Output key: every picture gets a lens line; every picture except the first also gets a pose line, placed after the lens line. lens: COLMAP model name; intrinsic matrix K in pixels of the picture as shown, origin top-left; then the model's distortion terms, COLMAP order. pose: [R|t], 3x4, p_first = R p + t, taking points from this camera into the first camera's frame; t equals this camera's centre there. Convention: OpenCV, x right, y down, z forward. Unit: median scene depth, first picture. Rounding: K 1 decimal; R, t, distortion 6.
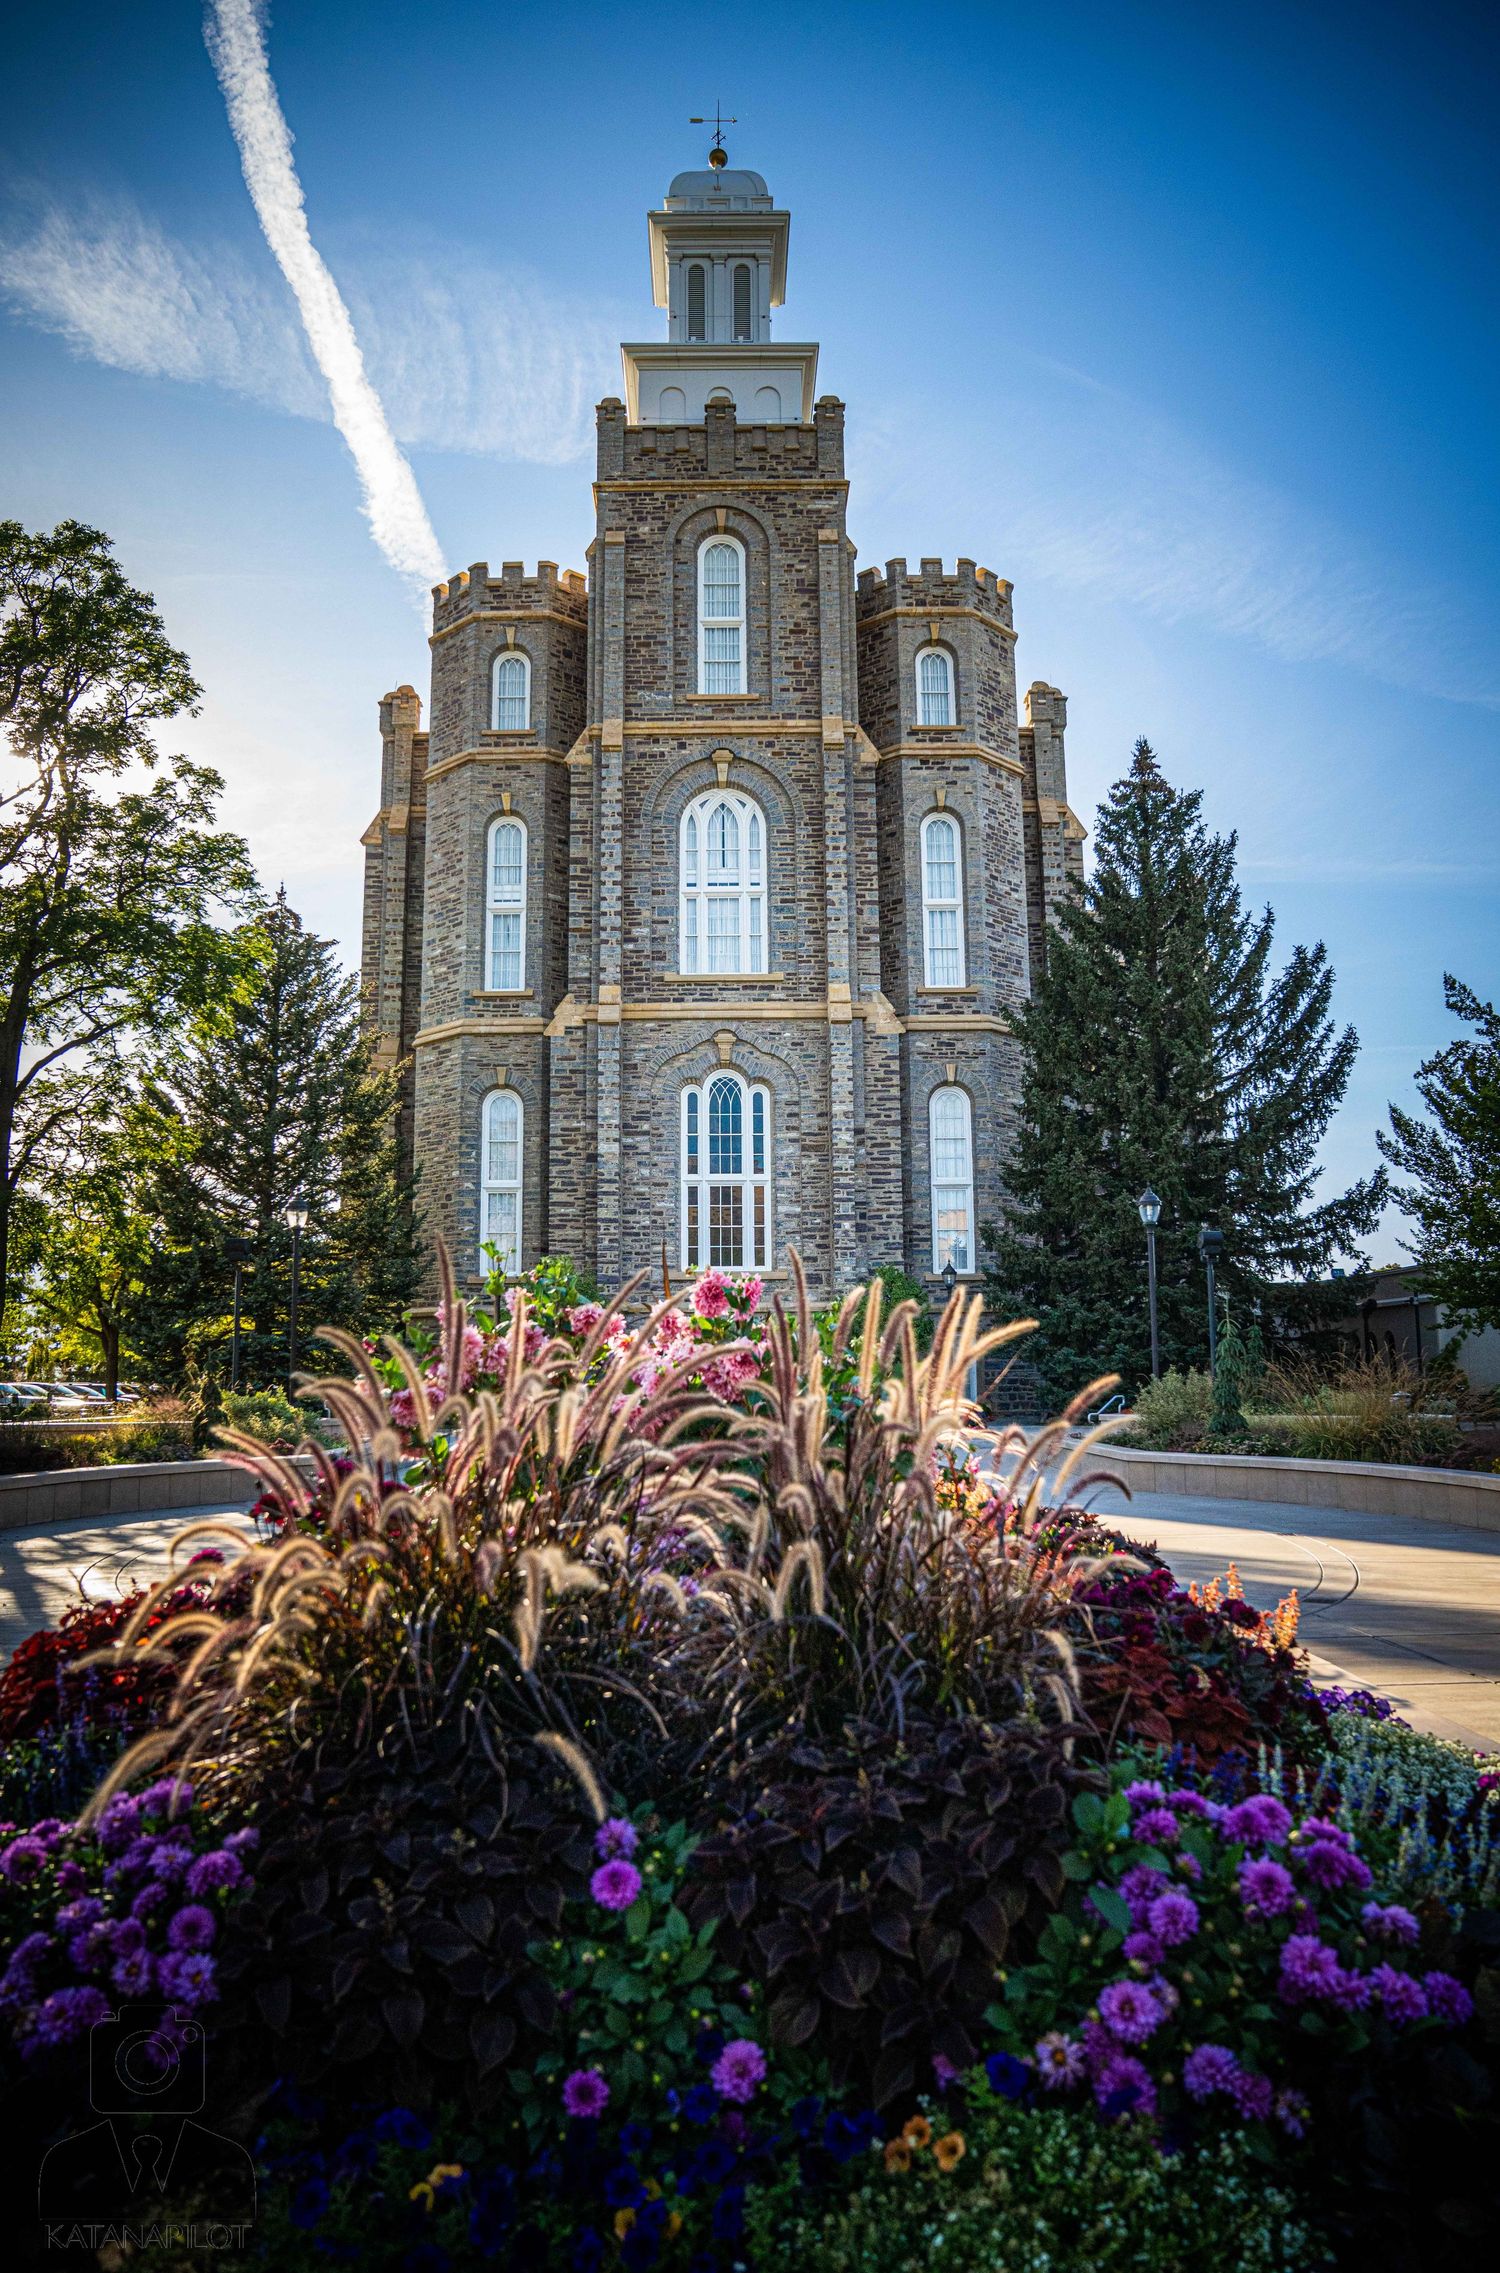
lens RADIAL K [[1557.1, 0, 696.7], [0, 1557.1, 1110.1], [0, 0, 1]] dist [-0.106400, 0.019777]
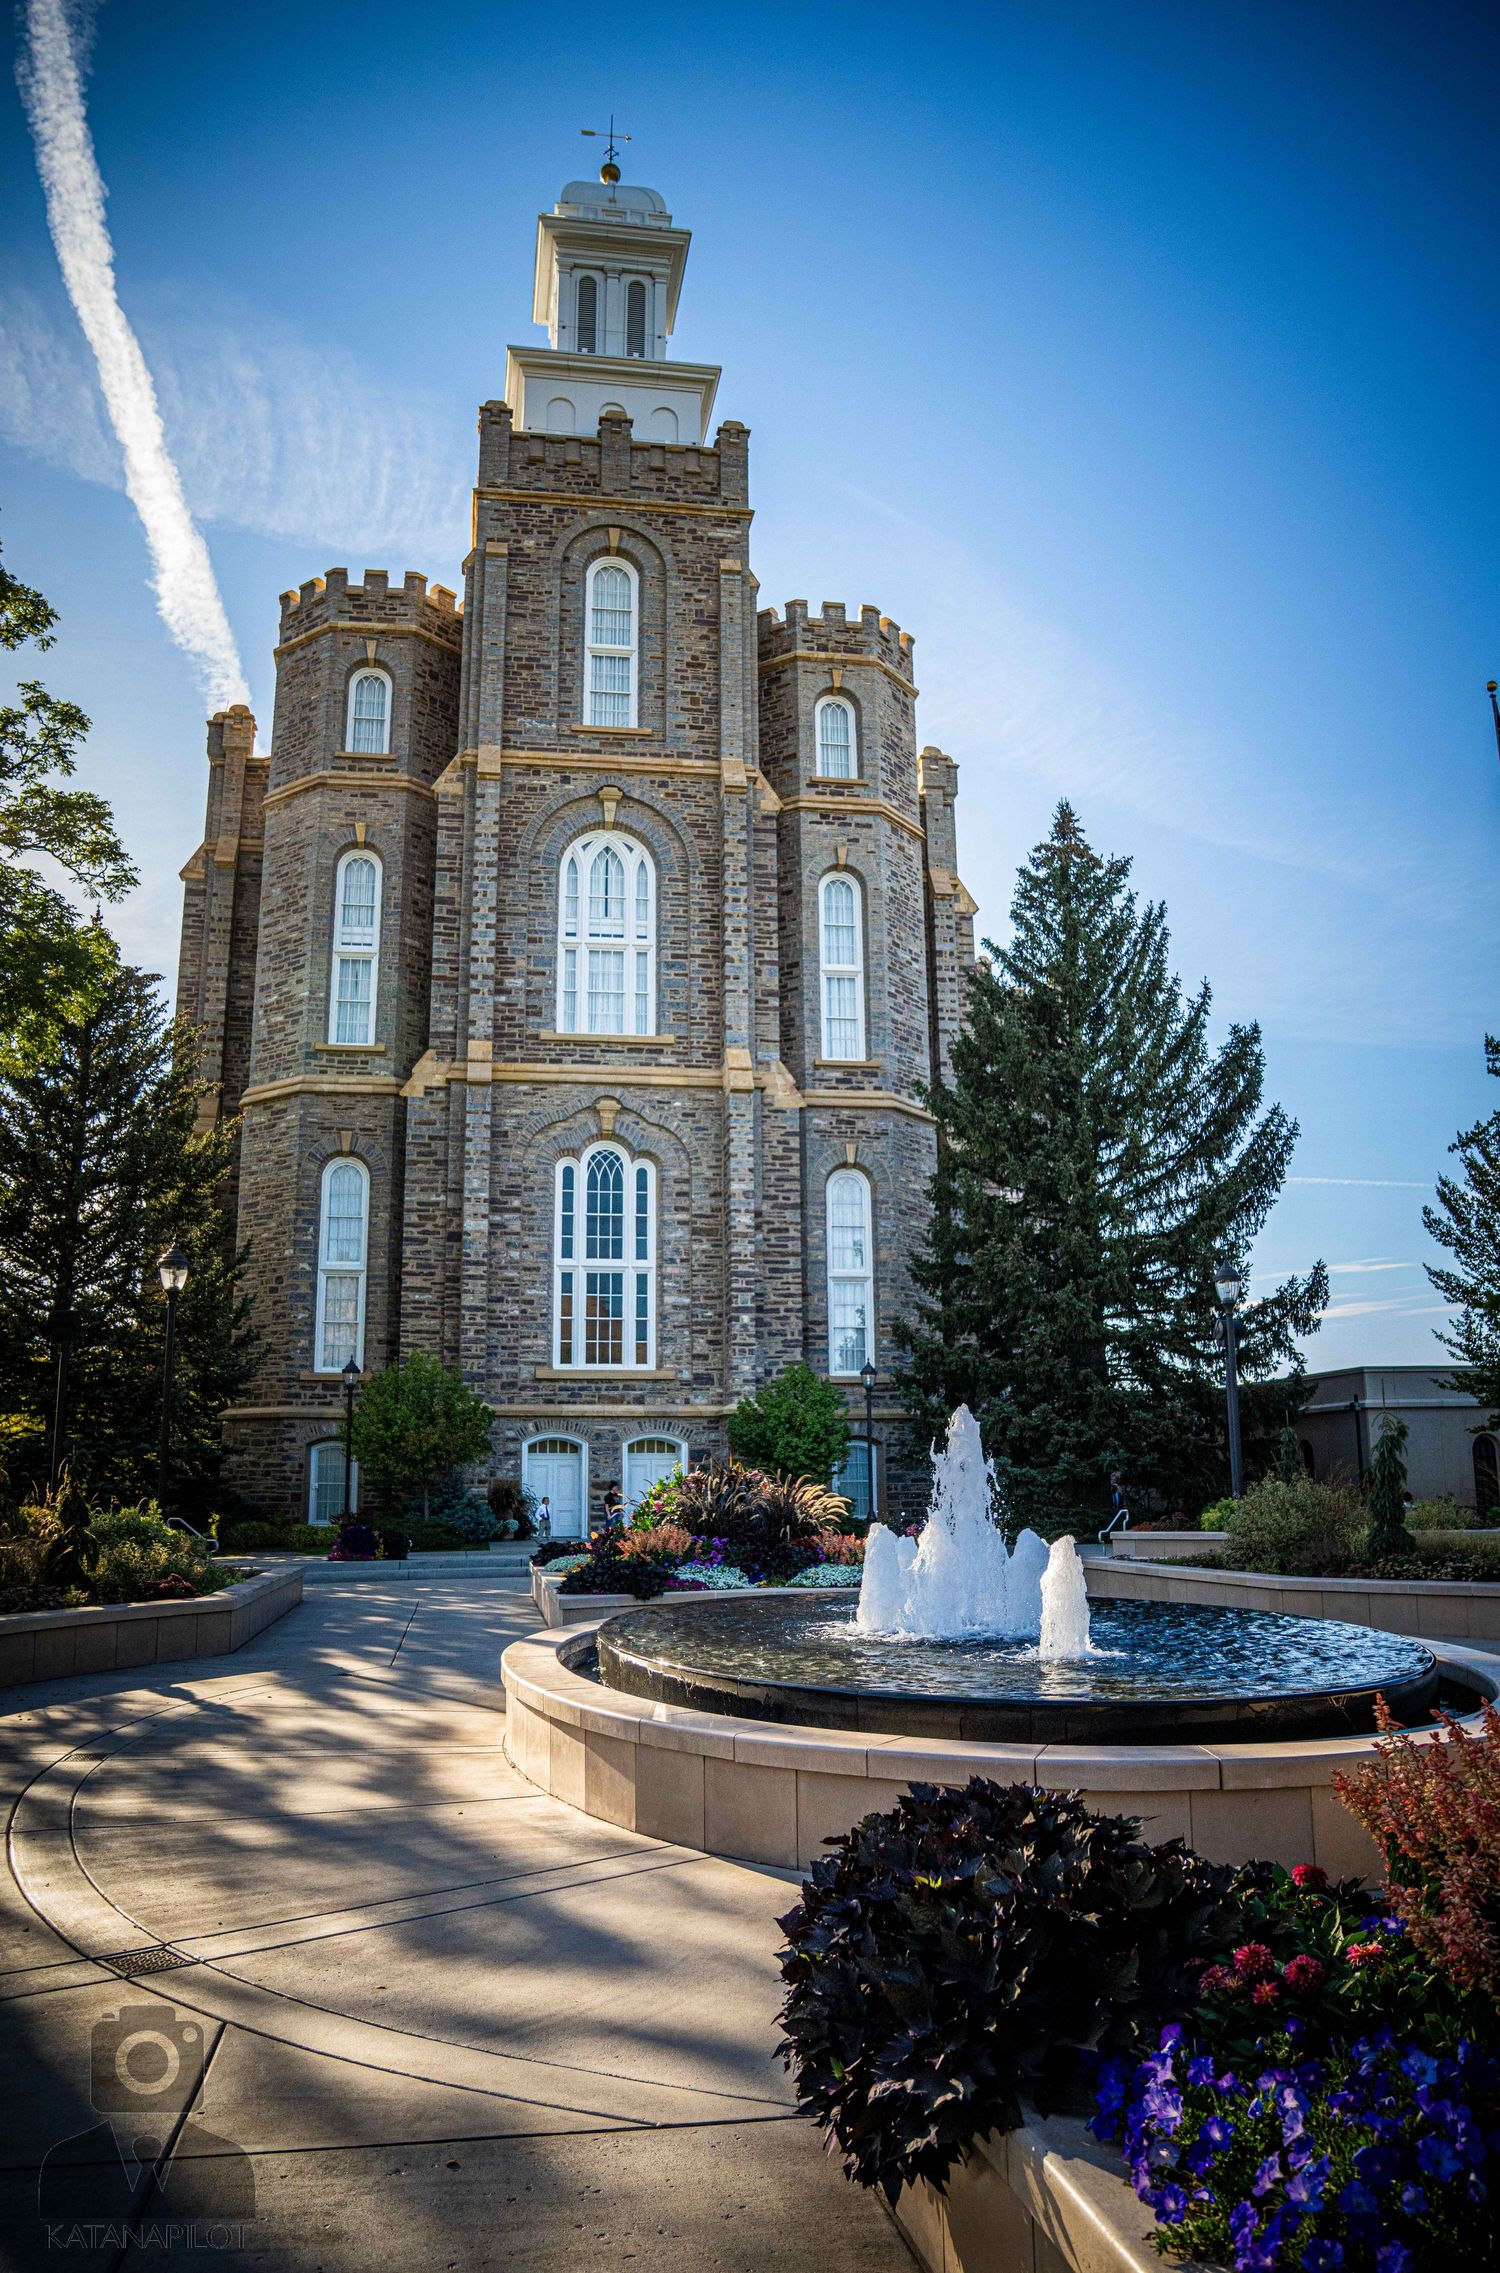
lens RADIAL K [[1557.1, 0, 703.1], [0, 1557.1, 1142.0], [0, 0, 1]] dist [-0.106400, 0.019777]
pose [[0.987896, 0.031907, 0.151802, -0.059762], [-0.023963, 0.998260, -0.053873, 0.020205], [-0.153257, 0.049583, 0.986942, 0.114244]]
